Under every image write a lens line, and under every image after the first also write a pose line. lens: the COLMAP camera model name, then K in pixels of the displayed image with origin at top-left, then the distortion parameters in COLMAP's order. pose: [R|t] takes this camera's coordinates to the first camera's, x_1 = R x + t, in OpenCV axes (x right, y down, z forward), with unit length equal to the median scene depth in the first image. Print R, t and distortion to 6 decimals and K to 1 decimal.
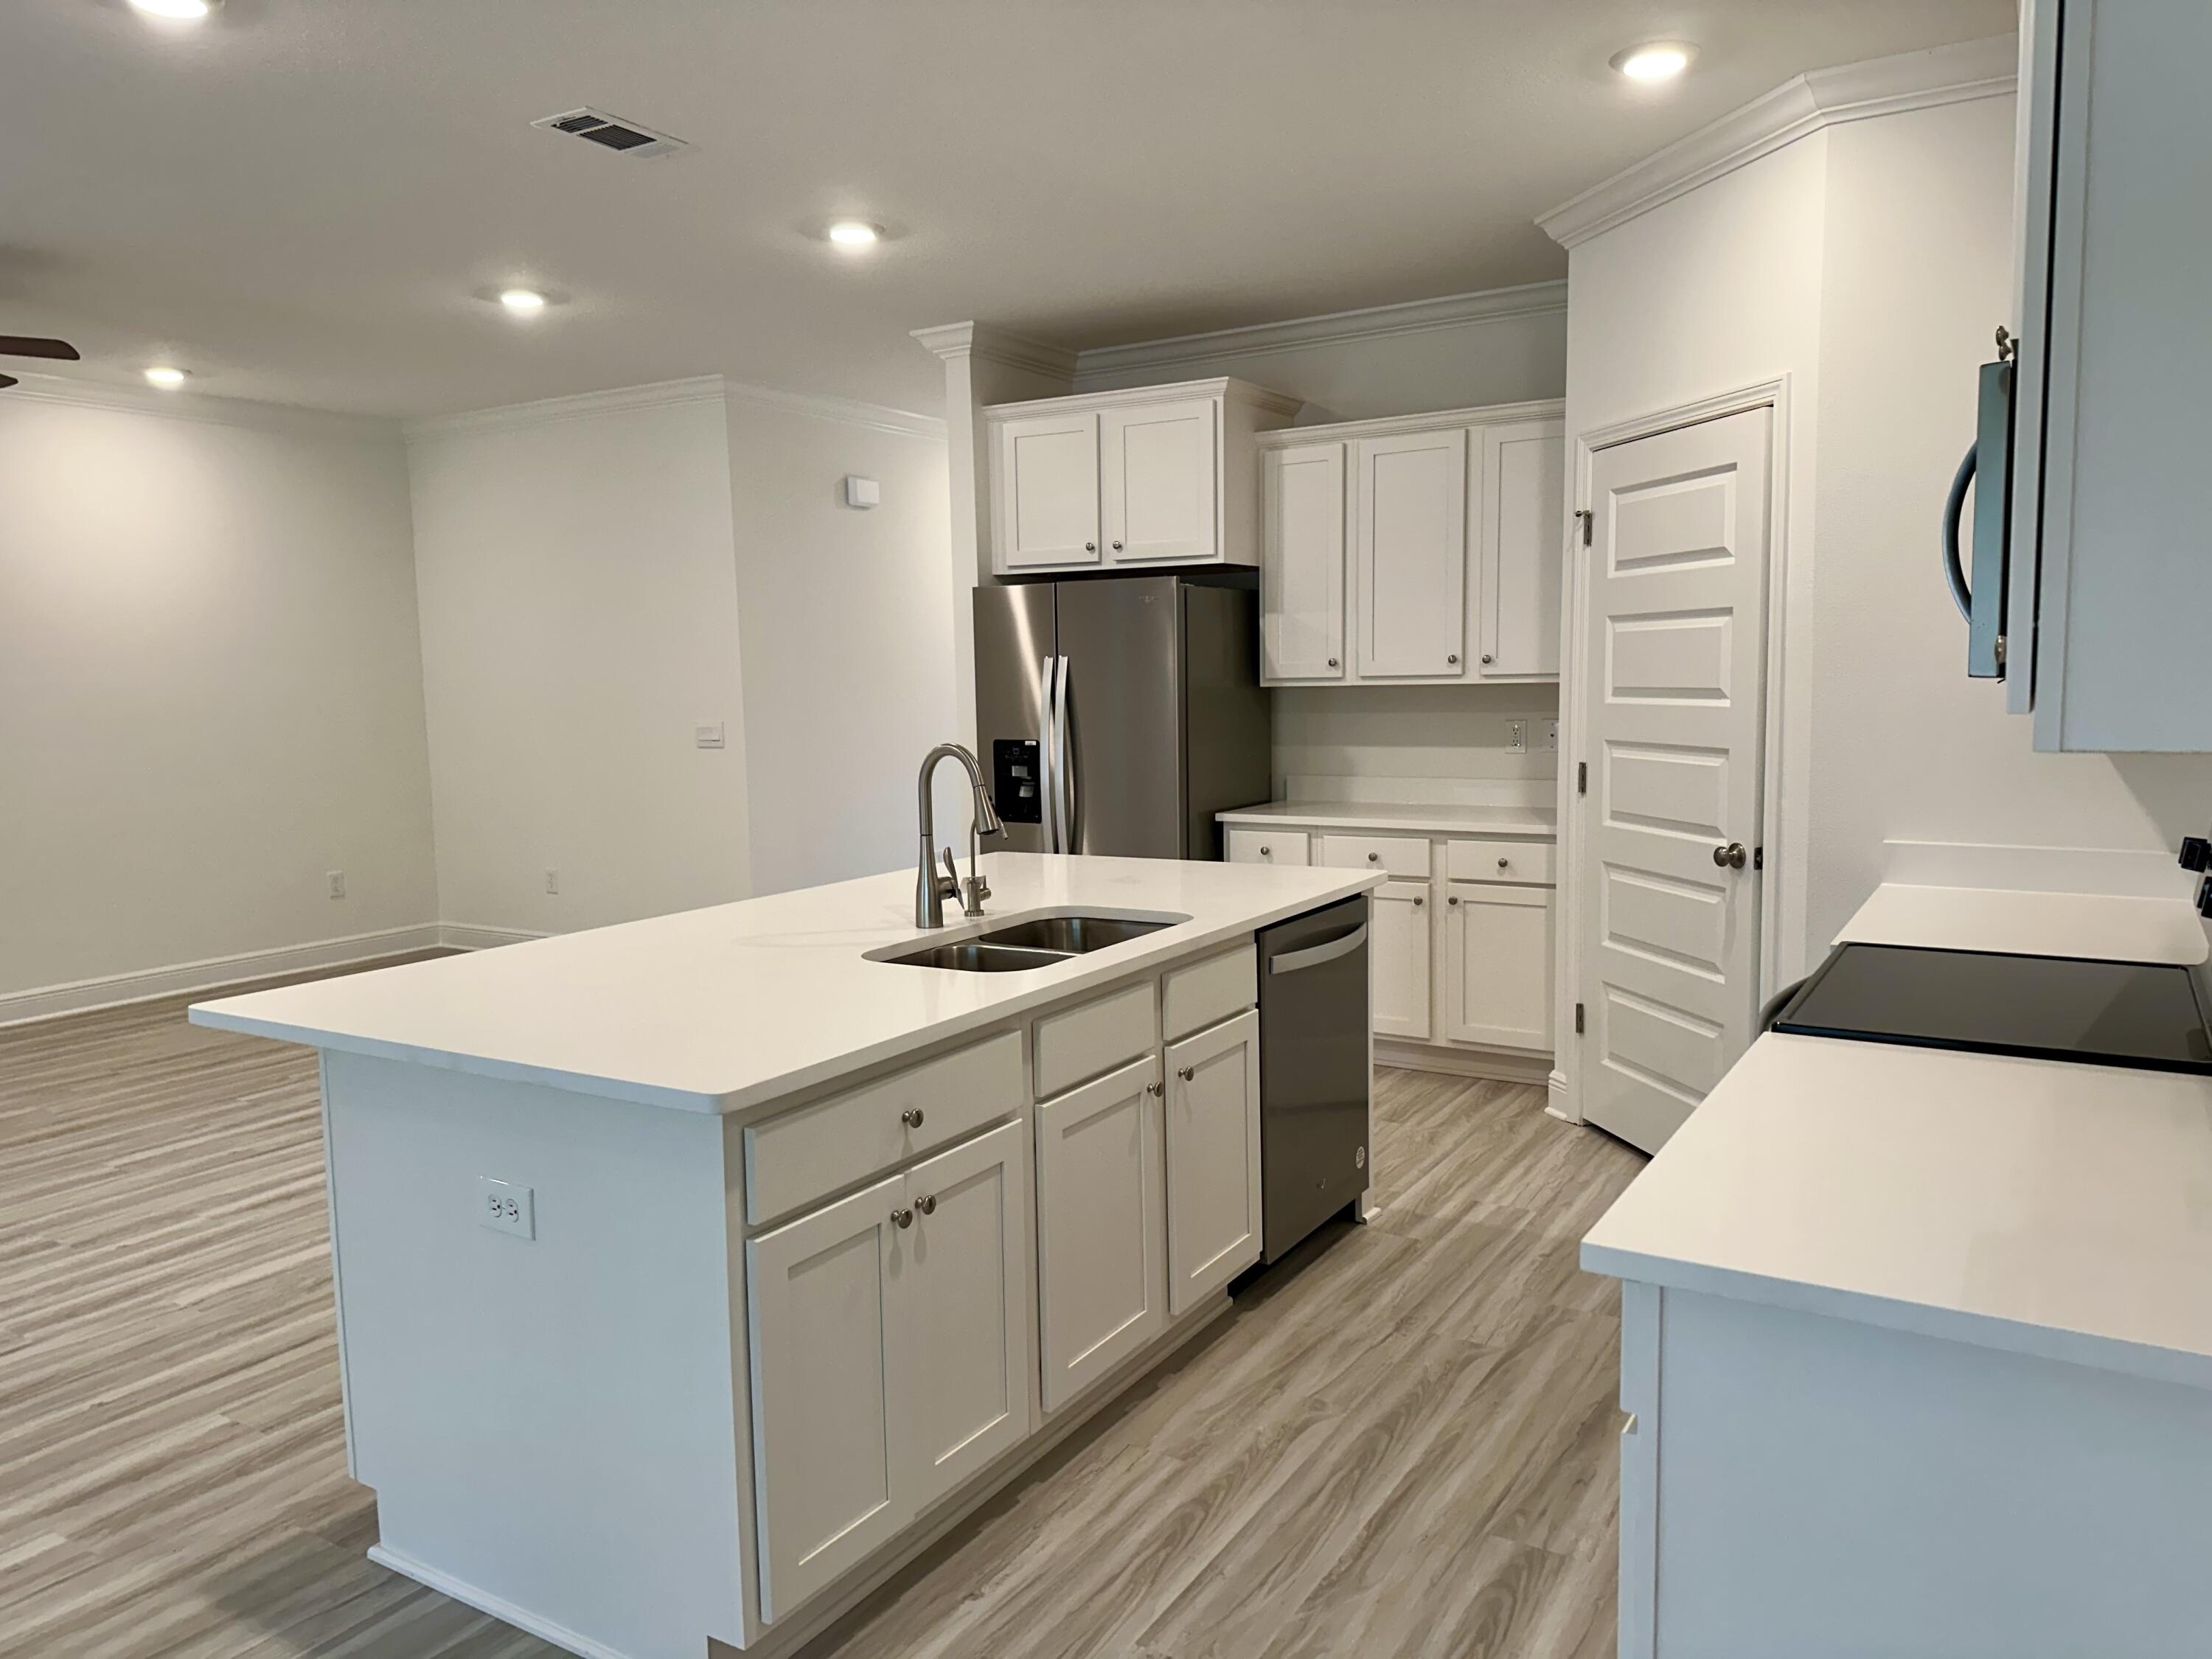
lens RADIAL K [[1549.5, 0, 1108.9], [0, 1549.5, 828.7], [0, 0, 1]] dist [0.041434, -0.044972]
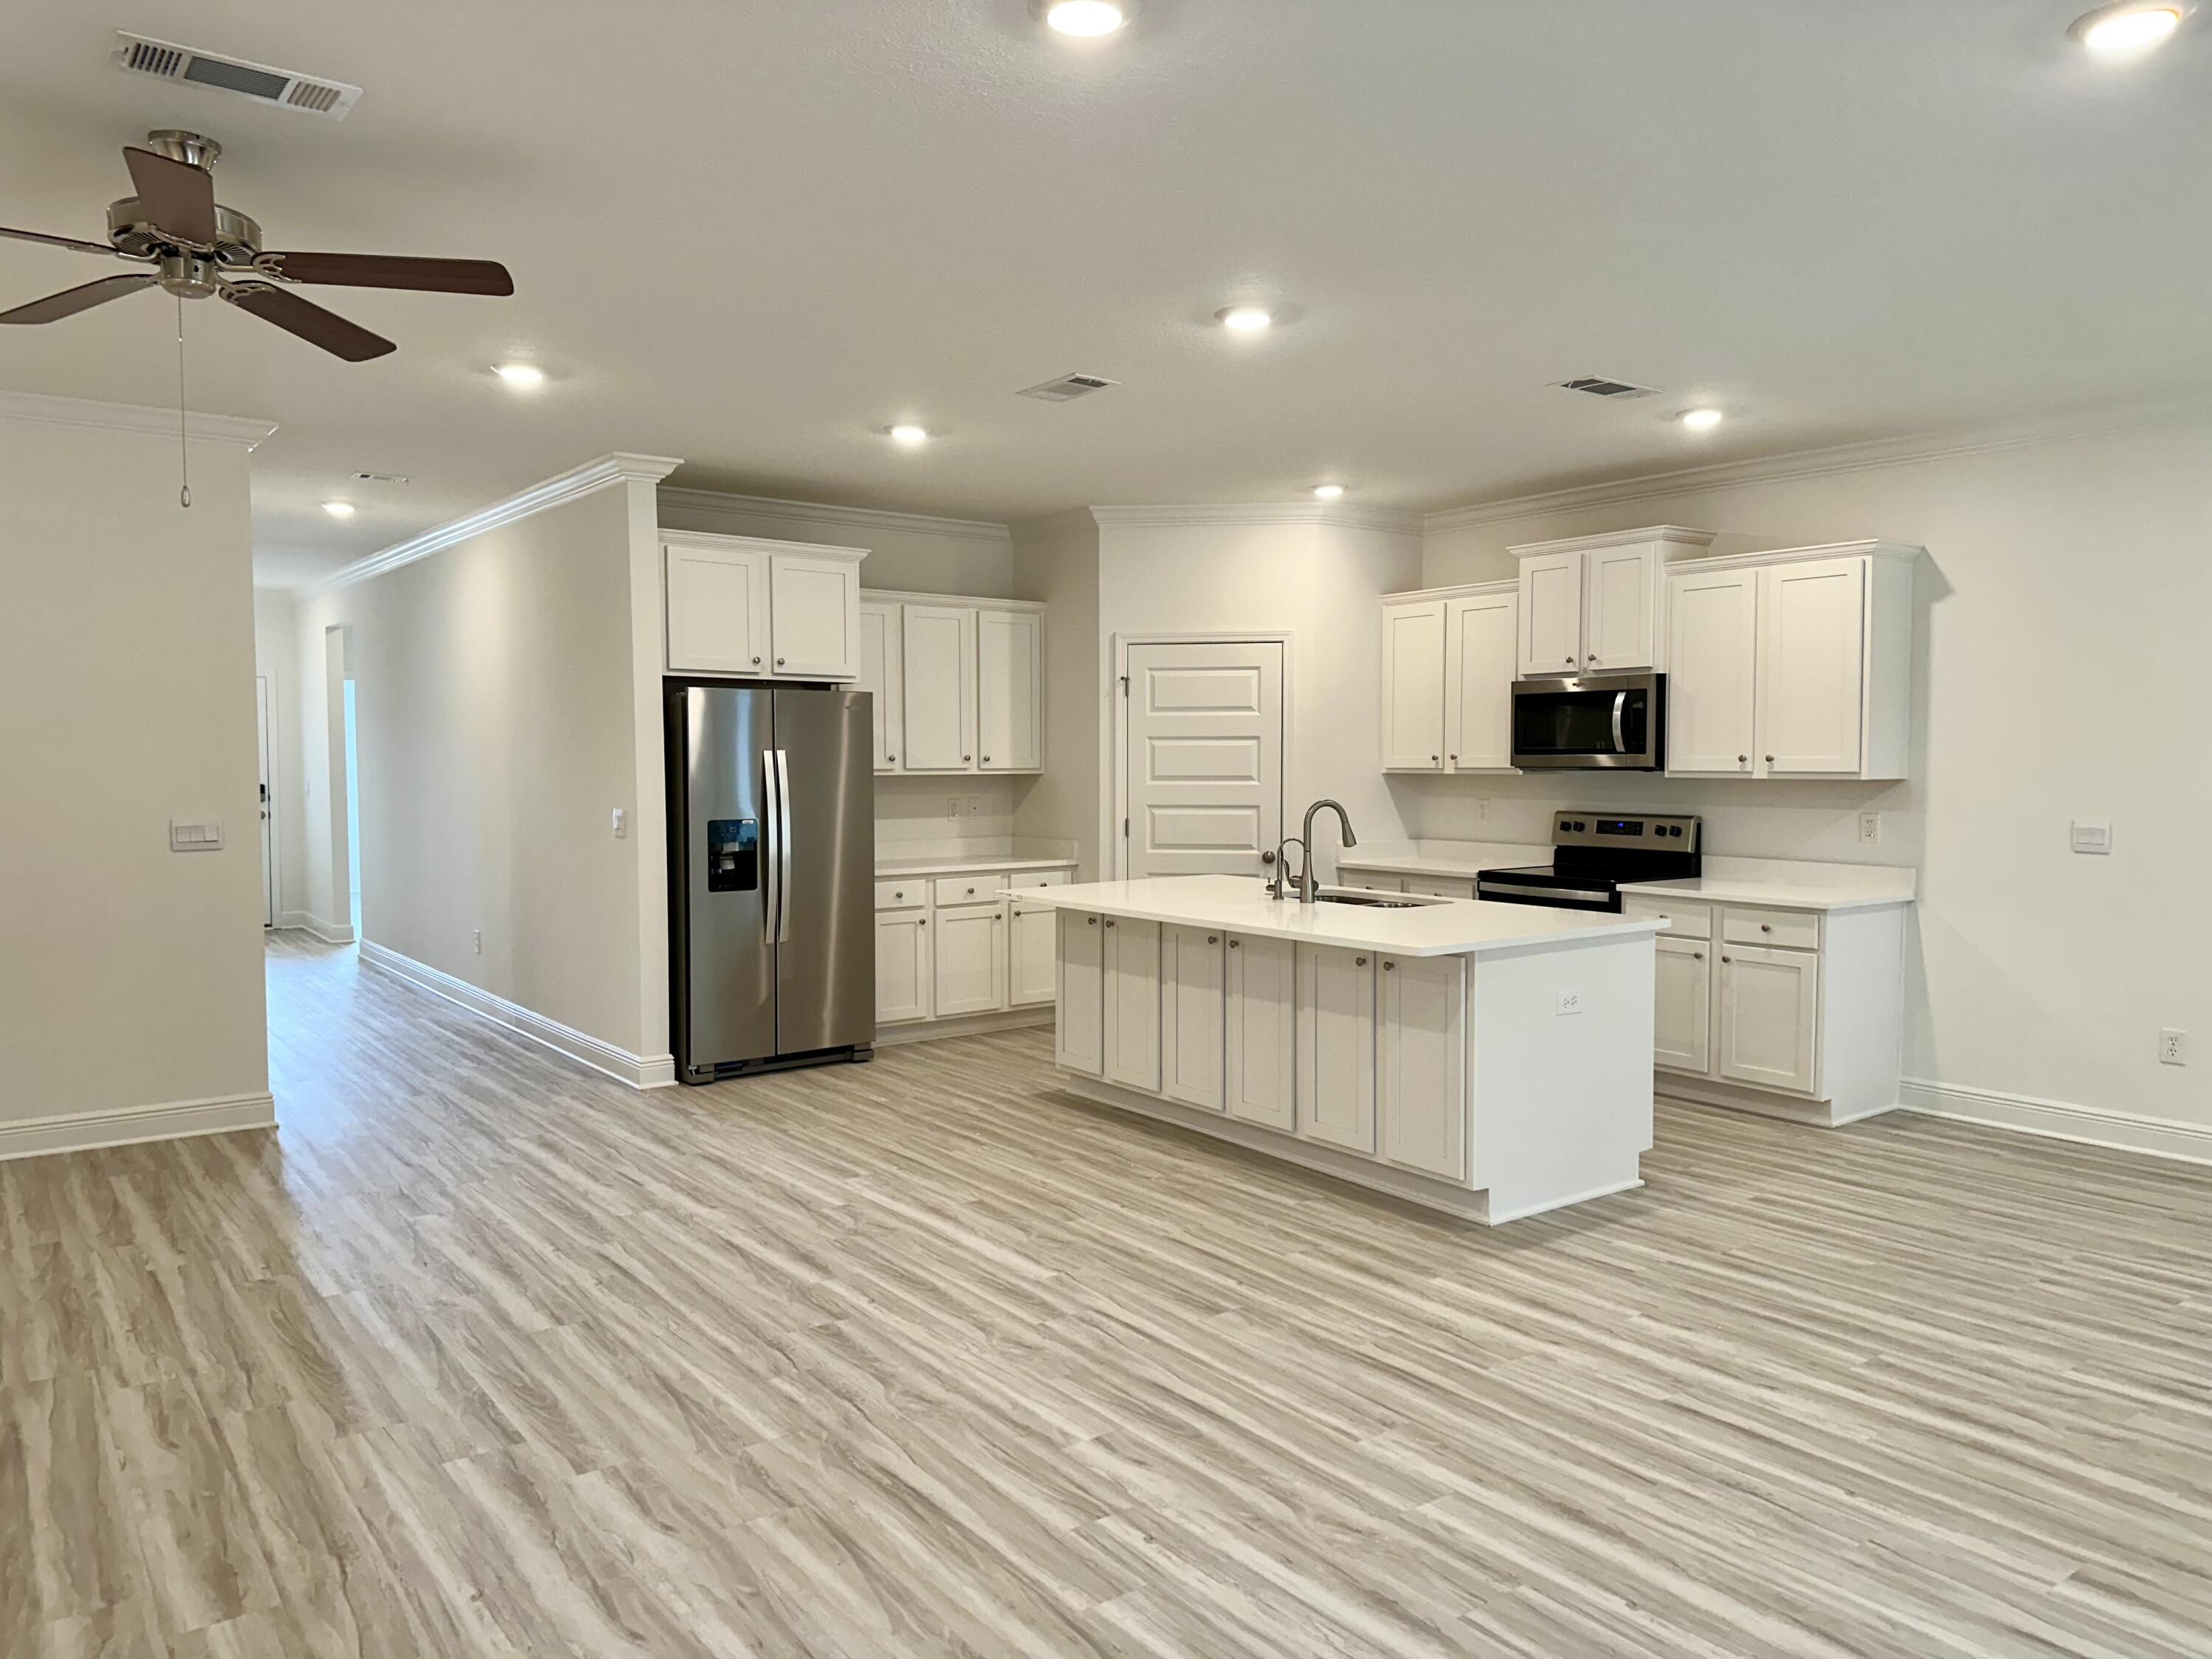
lens RADIAL K [[1549.5, 0, 1103.9], [0, 1549.5, 829.5], [0, 0, 1]] dist [0.041434, -0.044972]
pose [[0.365450, -0.027868, 0.930414, -1.499499], [0.091657, 0.995771, -0.006176, -0.024752], [-0.926307, 0.087536, 0.366459, 0.441527]]
